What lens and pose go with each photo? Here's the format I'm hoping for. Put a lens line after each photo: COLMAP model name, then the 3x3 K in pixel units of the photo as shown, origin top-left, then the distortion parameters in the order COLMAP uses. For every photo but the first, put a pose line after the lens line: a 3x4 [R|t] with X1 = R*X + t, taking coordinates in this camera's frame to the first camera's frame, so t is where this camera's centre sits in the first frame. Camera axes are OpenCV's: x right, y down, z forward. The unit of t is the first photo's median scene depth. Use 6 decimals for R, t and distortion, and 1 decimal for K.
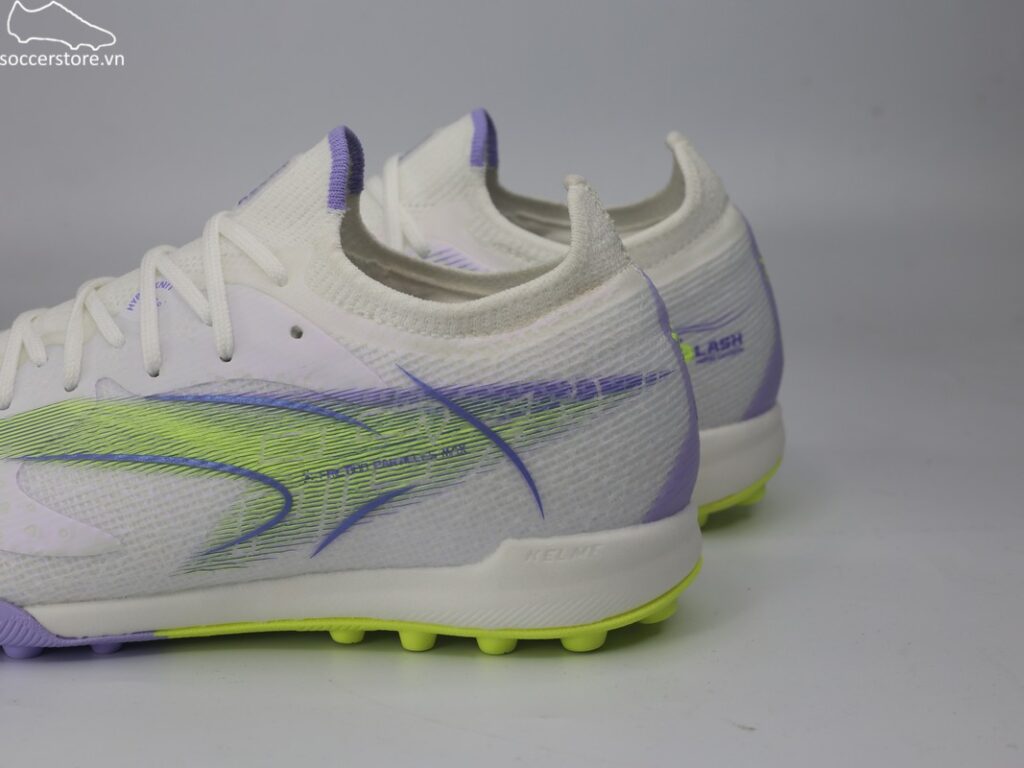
lens RADIAL K [[1888.9, 0, 512.0], [0, 1888.9, 384.0], [0, 0, 1]] dist [-0.158239, 0.210422]
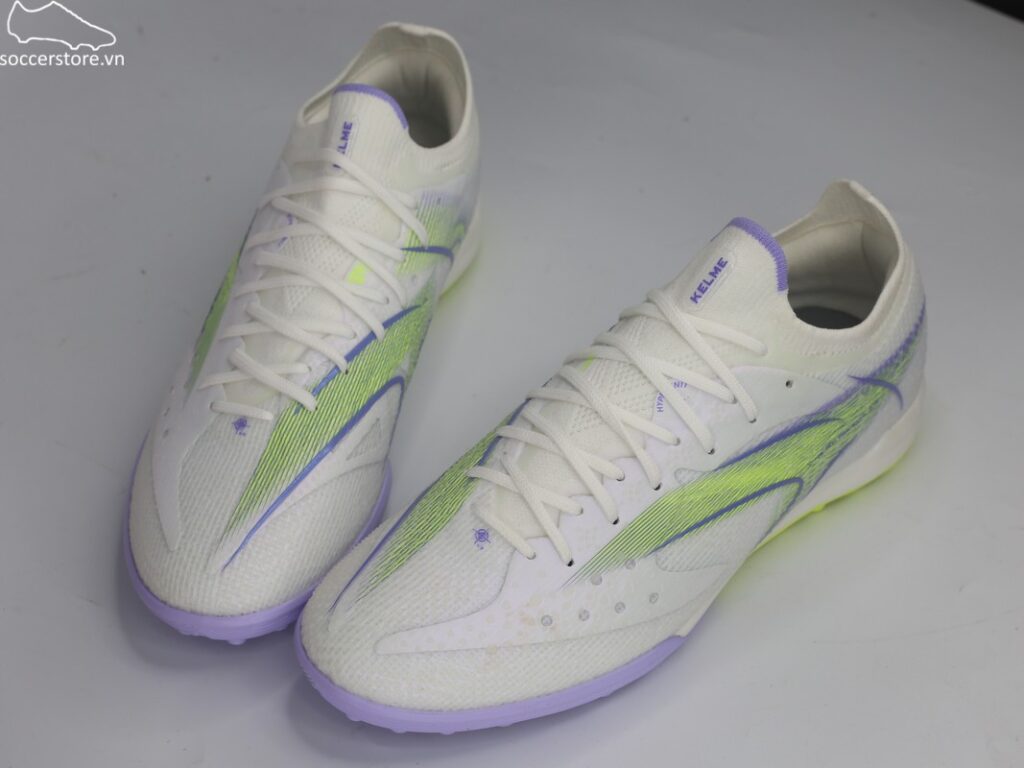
lens RADIAL K [[1888.9, 0, 512.0], [0, 1888.9, 384.0], [0, 0, 1]] dist [-0.158239, 0.210422]
pose [[0.716628, -0.460876, 0.523486, -1.011058], [0.132043, 0.826643, 0.547015, -0.834412], [-0.684842, -0.322884, 0.653251, 0.218713]]
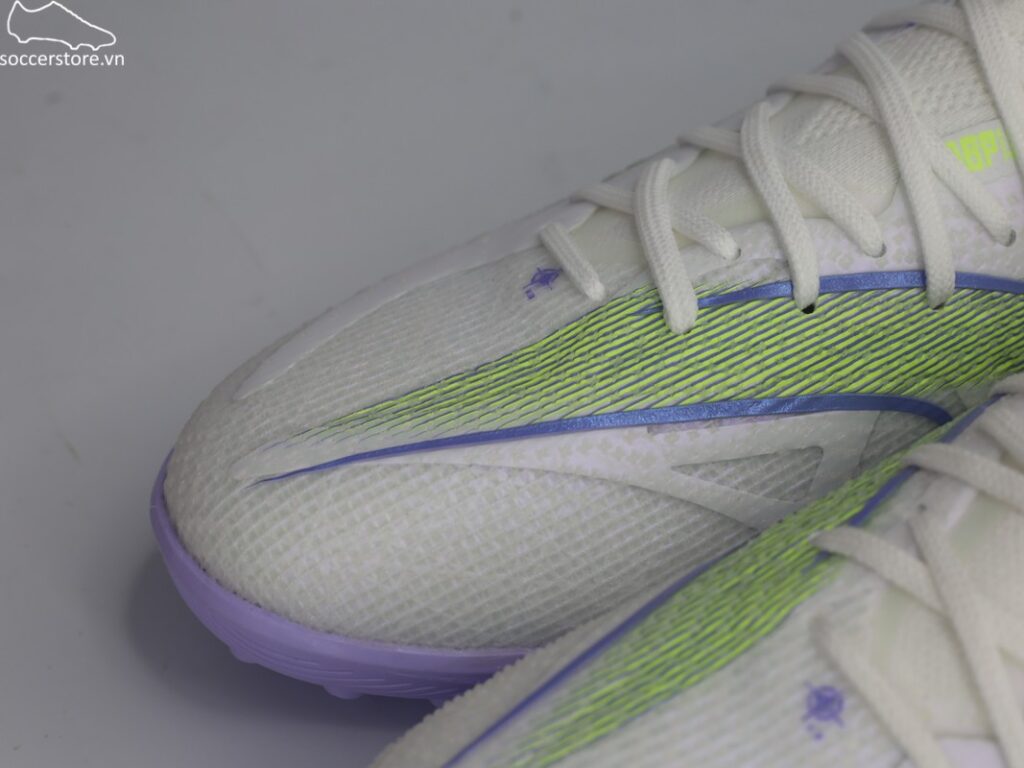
lens RADIAL K [[1888.9, 0, 512.0], [0, 1888.9, 384.0], [0, 0, 1]] dist [-0.158239, 0.210422]
pose [[0.870023, -0.278360, 0.406910, -0.620749], [0.059154, 0.878334, 0.474374, -0.324100], [-0.489450, -0.388645, 0.780637, 0.767008]]
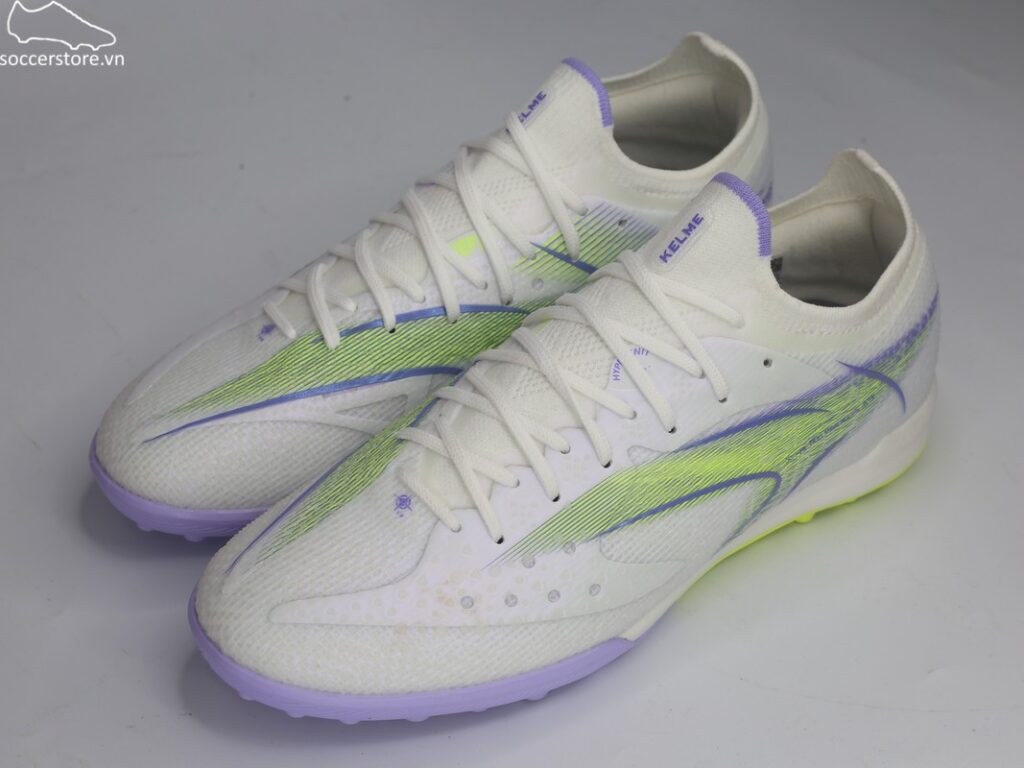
lens RADIAL K [[1888.9, 0, 512.0], [0, 1888.9, 384.0], [0, 0, 1]] dist [-0.158239, 0.210422]
pose [[0.778344, -0.380121, 0.499688, -0.886552], [0.106082, 0.864068, 0.492071, -0.656142], [-0.618811, -0.329992, 0.712866, 0.204967]]
